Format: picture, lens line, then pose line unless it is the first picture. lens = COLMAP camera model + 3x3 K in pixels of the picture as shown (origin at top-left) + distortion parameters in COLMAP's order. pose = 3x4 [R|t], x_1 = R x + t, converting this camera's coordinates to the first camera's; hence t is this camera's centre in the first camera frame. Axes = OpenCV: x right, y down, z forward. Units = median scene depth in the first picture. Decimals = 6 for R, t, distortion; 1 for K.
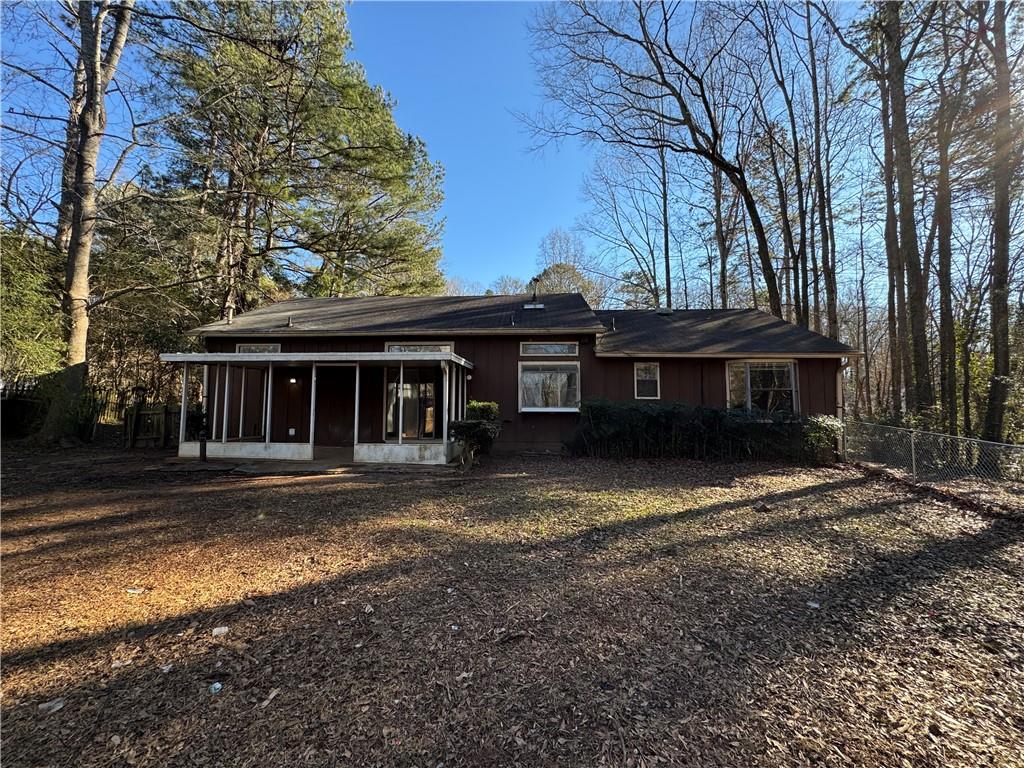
lens RADIAL K [[408.1, 0, 512.5], [0, 408.1, 382.9], [0, 0, 1]] dist [-0.002933, 0.000575]
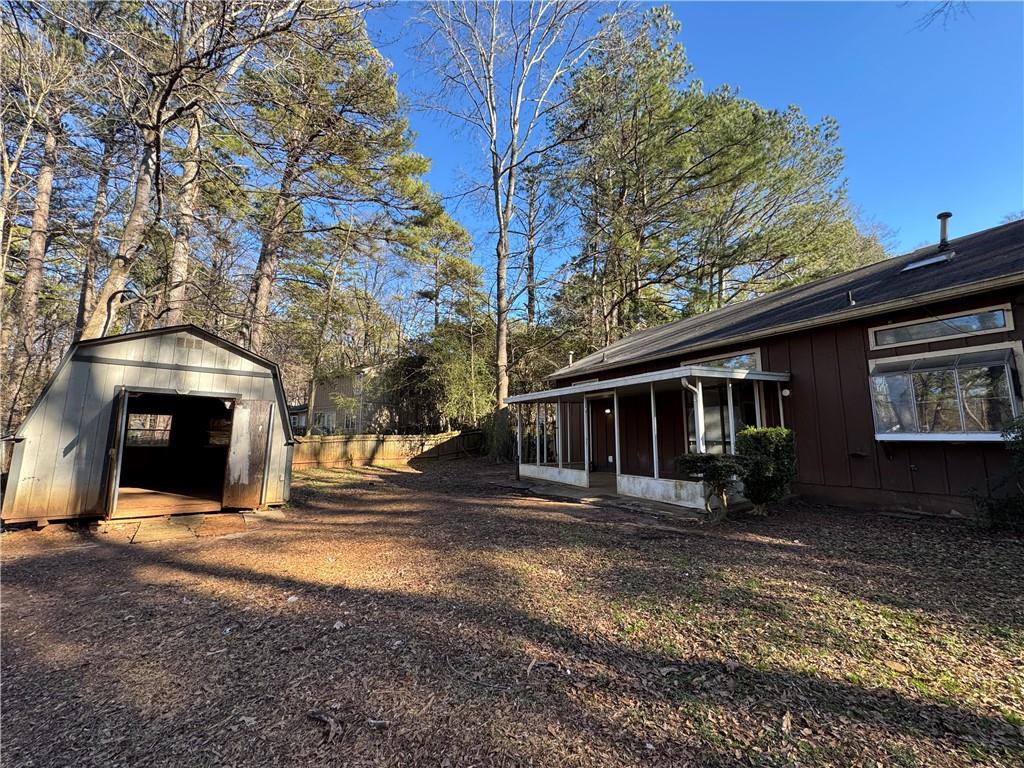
lens RADIAL K [[408.1, 0, 512.5], [0, 408.1, 382.9], [0, 0, 1]] dist [-0.002933, 0.000575]
pose [[0.547719, -0.114668, -0.828767, 0.243308], [0.062278, 0.993403, -0.096289, 0.009648], [0.834341, 0.001125, 0.551247, 0.211893]]
